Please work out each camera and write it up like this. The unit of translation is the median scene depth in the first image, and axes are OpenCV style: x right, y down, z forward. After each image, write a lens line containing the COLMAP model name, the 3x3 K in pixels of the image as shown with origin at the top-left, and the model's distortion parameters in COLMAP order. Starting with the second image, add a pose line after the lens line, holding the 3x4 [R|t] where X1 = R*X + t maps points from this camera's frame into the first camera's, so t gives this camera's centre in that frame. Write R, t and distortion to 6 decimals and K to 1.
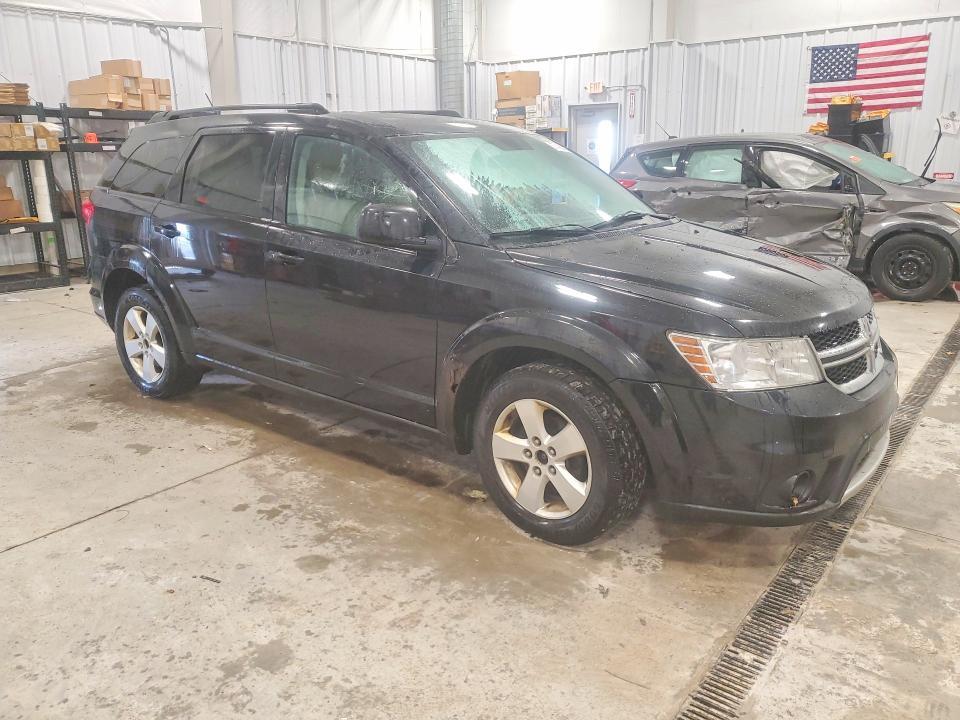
lens RADIAL K [[771.5, 0, 480.0], [0, 771.5, 360.0], [0, 0, 1]] dist [-0.036427, 0.020340]
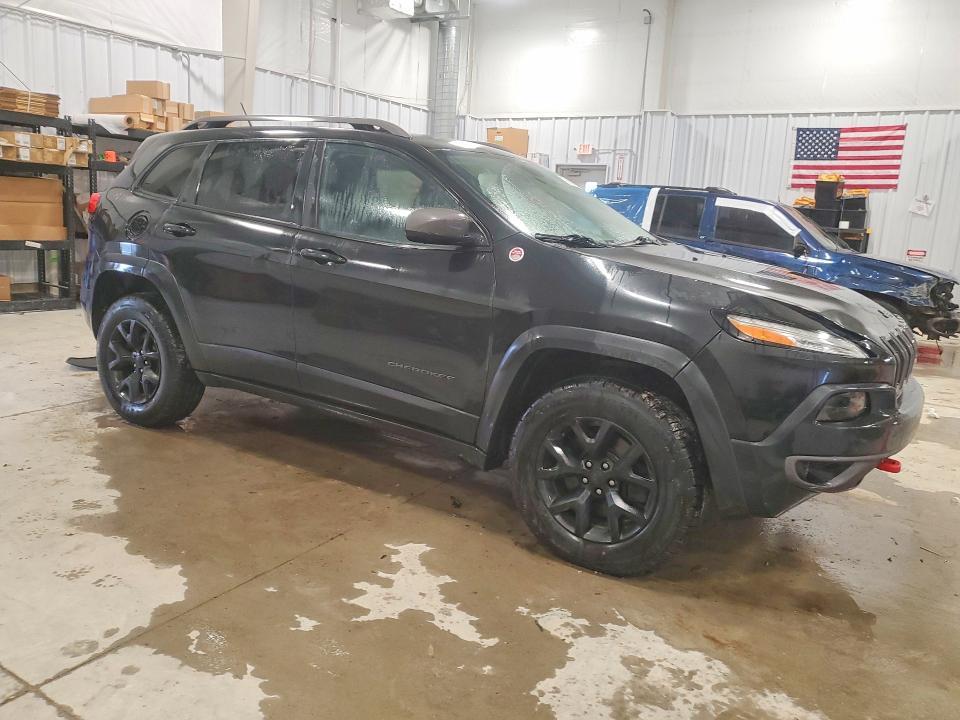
lens RADIAL K [[771.5, 0, 480.0], [0, 771.5, 360.0], [0, 0, 1]] dist [-0.036427, 0.020340]
pose [[0.991520, 0.046082, 0.121510, -0.126775], [-0.037523, 0.996712, -0.071812, 0.012117], [-0.124420, 0.066643, 0.989989, 0.007166]]
